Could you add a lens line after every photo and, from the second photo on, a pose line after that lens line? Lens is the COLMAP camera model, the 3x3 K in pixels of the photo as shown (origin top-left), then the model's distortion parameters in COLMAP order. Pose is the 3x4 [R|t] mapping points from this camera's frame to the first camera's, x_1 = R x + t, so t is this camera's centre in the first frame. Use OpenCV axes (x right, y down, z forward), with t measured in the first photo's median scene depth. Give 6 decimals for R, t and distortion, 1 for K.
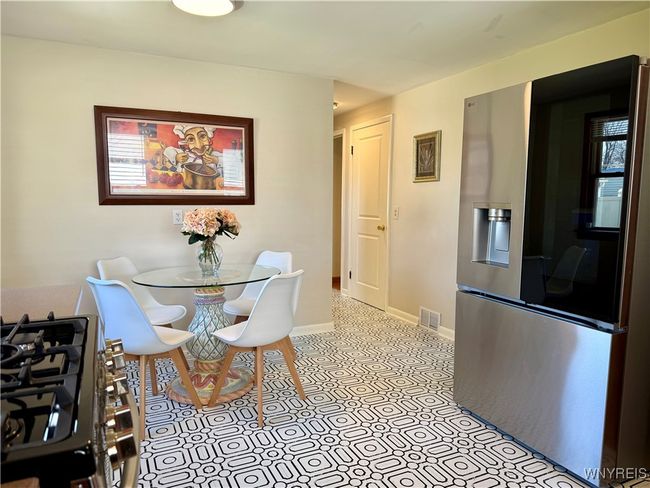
lens RADIAL K [[457.4, 0, 325.0], [0, 457.4, 244.0], [0, 0, 1]] dist [0.074011, -0.099116]
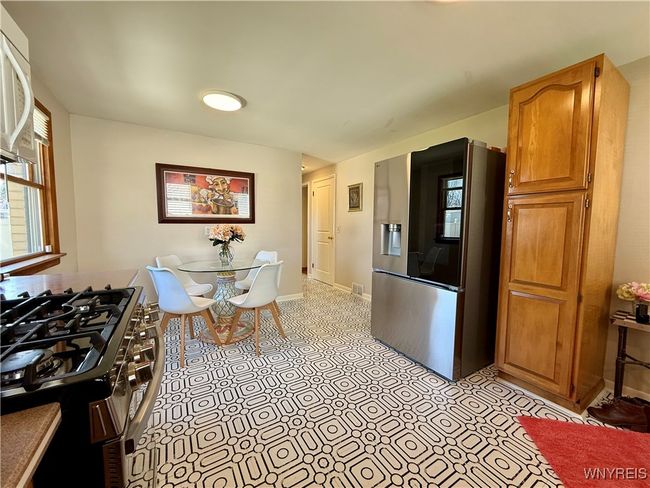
lens RADIAL K [[258.3, 0, 325.3], [0, 258.3, 242.2], [0, 0, 1]] dist [-0.000370, 0.000033]
pose [[0.995073, -0.005837, 0.098972, 0.011276], [0.008762, 0.999537, -0.029146, 0.015221], [-0.098757, 0.029869, 0.994663, 0.035308]]
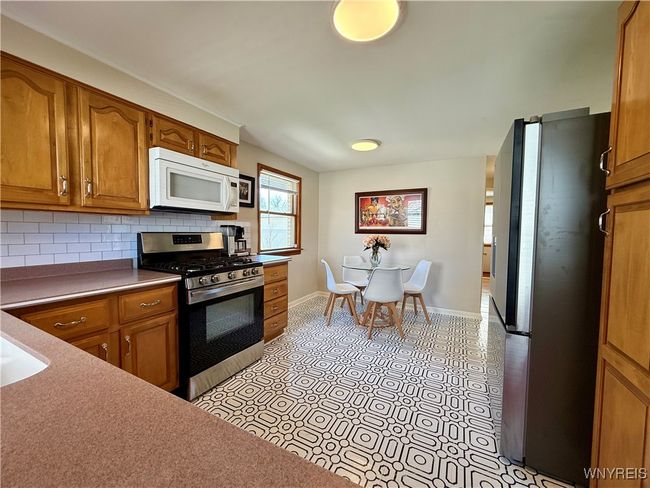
lens RADIAL K [[258.3, 0, 325.3], [0, 258.3, 242.2], [0, 0, 1]] dist [-0.000370, 0.000033]
pose [[0.597486, 0.034839, -0.801122, 0.525552], [-0.091917, 0.995446, -0.025263, 0.007924], [0.796594, 0.088731, 0.597968, 0.092777]]
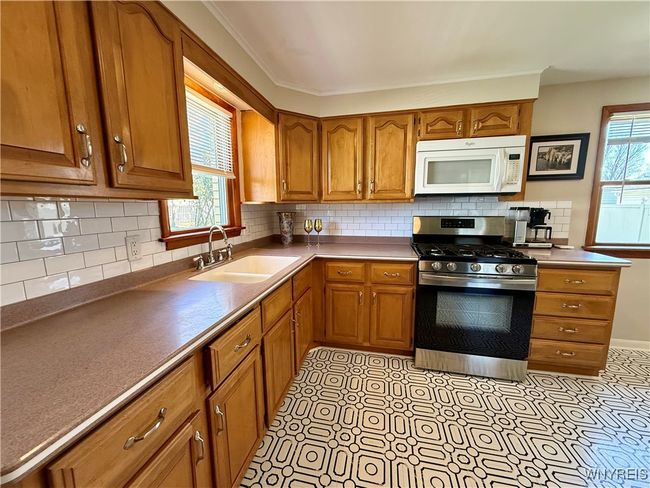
lens RADIAL K [[258.3, 0, 325.3], [0, 258.3, 242.2], [0, 0, 1]] dist [-0.000370, 0.000033]
pose [[-0.621171, 0.105984, -0.776476, 0.512935], [-0.077763, 0.977587, 0.195644, -0.045563], [0.779808, 0.181910, -0.599007, 0.380014]]
